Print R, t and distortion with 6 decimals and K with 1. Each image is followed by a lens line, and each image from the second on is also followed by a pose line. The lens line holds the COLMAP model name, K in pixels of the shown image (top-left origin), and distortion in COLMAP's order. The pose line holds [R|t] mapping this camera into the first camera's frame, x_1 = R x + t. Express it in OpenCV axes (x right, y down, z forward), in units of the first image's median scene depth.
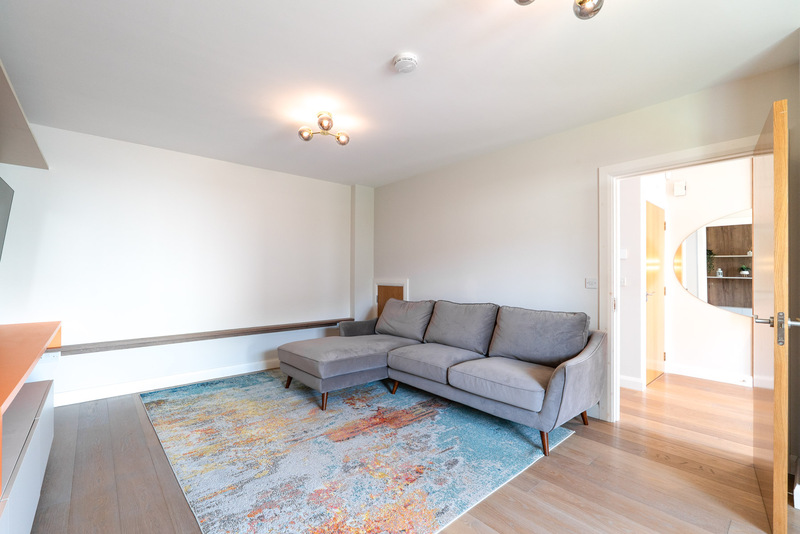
lens RADIAL K [[351.0, 0, 401.0], [0, 351.0, 270.4], [0, 0, 1]] dist [0.000230, 0.000189]
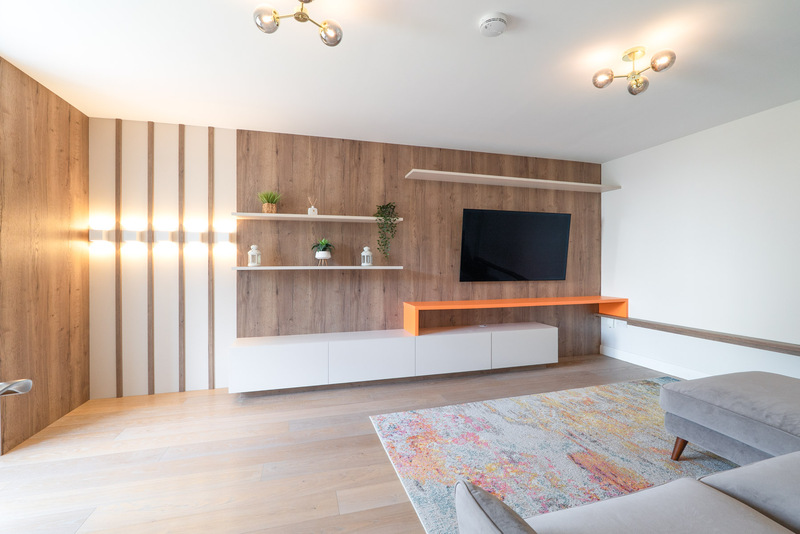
lens RADIAL K [[351.0, 0, 401.1], [0, 351.0, 265.7], [0, 0, 1]] dist [0.000230, 0.000189]
pose [[-0.417230, 0.002724, -0.908797, 0.781147], [0.008881, 0.999960, -0.001080, 0.014956], [0.908758, -0.008521, -0.417237, 0.990152]]
